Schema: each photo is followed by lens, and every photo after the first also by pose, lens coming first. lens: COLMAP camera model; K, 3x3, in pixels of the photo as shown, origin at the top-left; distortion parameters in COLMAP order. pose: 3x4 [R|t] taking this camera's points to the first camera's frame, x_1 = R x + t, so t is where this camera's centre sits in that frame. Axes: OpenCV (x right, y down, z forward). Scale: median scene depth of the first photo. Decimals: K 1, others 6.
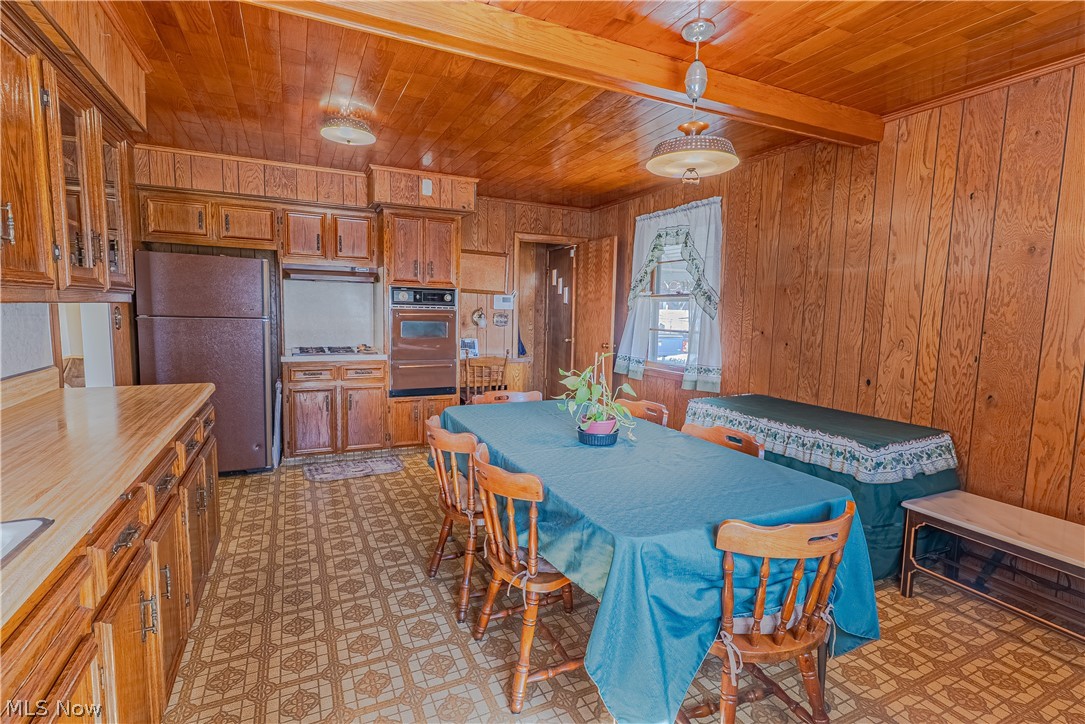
lens RADIAL K [[519.2, 0, 541.4], [0, 519.2, 360.5], [0, 0, 1]] dist [0.004965, -0.000960]
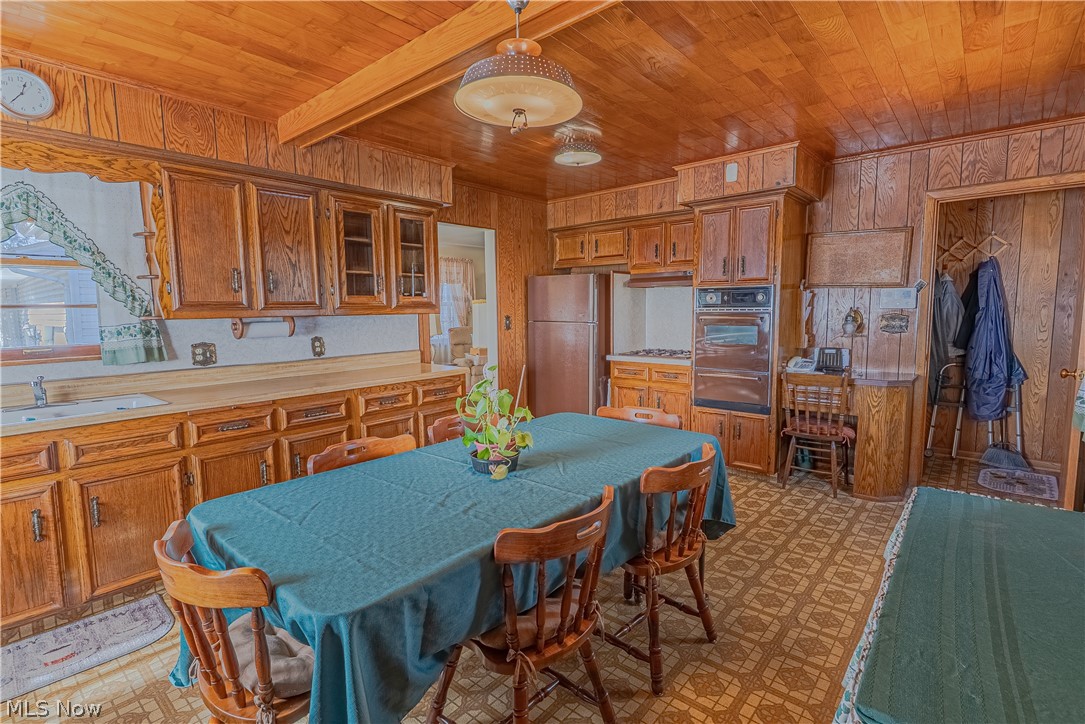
lens RADIAL K [[519.2, 0, 535.8], [0, 519.2, 362.8], [0, 0, 1]] dist [0.004965, -0.000960]
pose [[0.396577, 0.067578, -0.915511, 0.500641], [-0.072933, 0.996454, 0.041960, -0.028257], [0.915100, 0.050131, 0.400100, 0.385967]]
